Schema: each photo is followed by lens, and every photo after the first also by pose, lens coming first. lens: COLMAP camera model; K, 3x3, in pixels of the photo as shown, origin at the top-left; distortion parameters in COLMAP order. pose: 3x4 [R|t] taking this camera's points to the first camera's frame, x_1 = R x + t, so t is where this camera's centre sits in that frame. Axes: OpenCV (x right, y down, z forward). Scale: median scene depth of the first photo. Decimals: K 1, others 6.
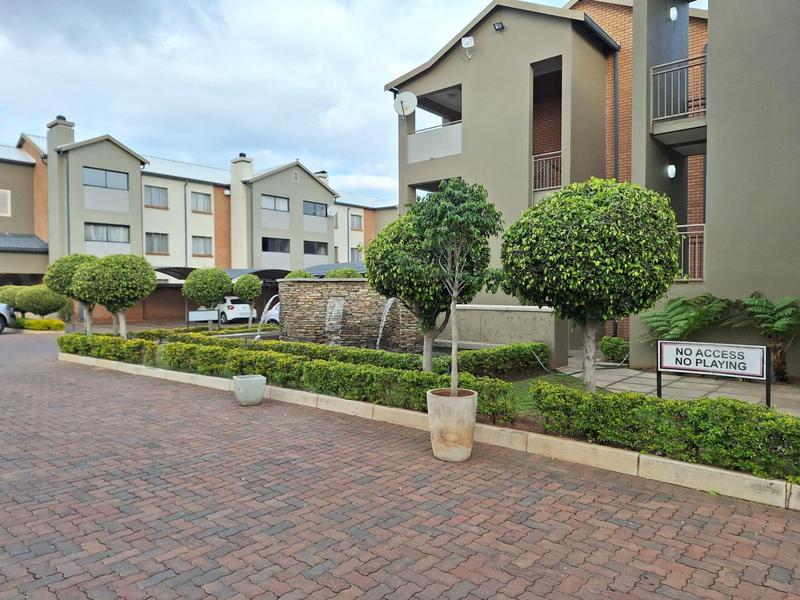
lens RADIAL K [[559.5, 0, 400.0], [0, 559.5, 300.0], [0, 0, 1]] dist [0.099507, -0.140459]
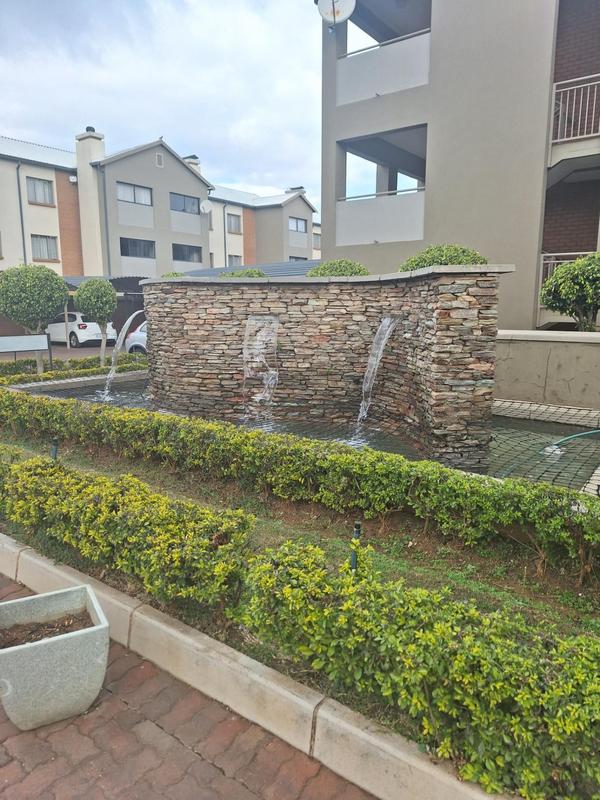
lens RADIAL K [[559.5, 0, 303.7], [0, 559.5, 398.1], [0, 0, 1]] dist [0.099507, -0.140459]
pose [[0.998198, -0.005714, 0.059727, -0.033383], [-0.002919, 0.989651, 0.143467, -0.001365], [-0.059929, -0.143383, 0.987851, 0.154015]]
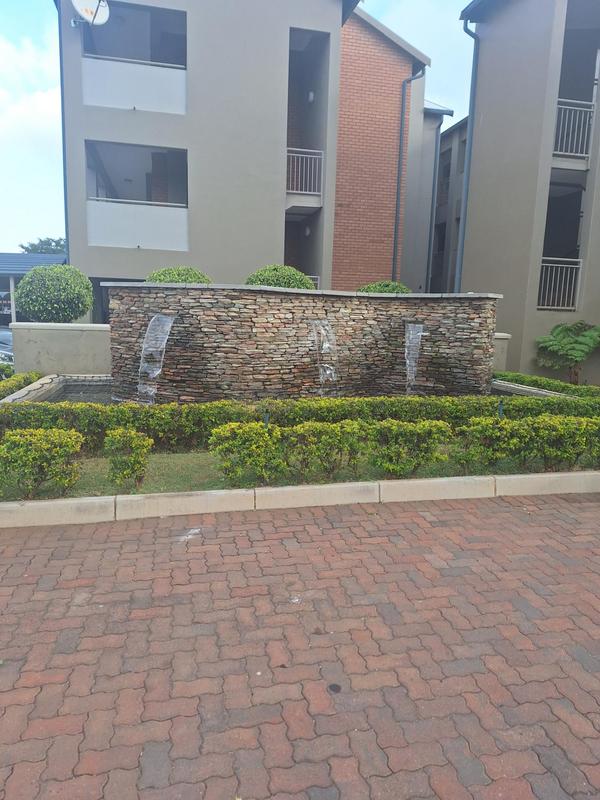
lens RADIAL K [[559.5, 0, 303.7], [0, 559.5, 398.1], [0, 0, 1]] dist [0.099507, -0.140459]
pose [[0.592248, -0.102308, 0.799234, -0.198274], [-0.011298, 0.990754, 0.135196, -0.001108], [-0.805677, -0.089099, 0.585616, 0.198433]]
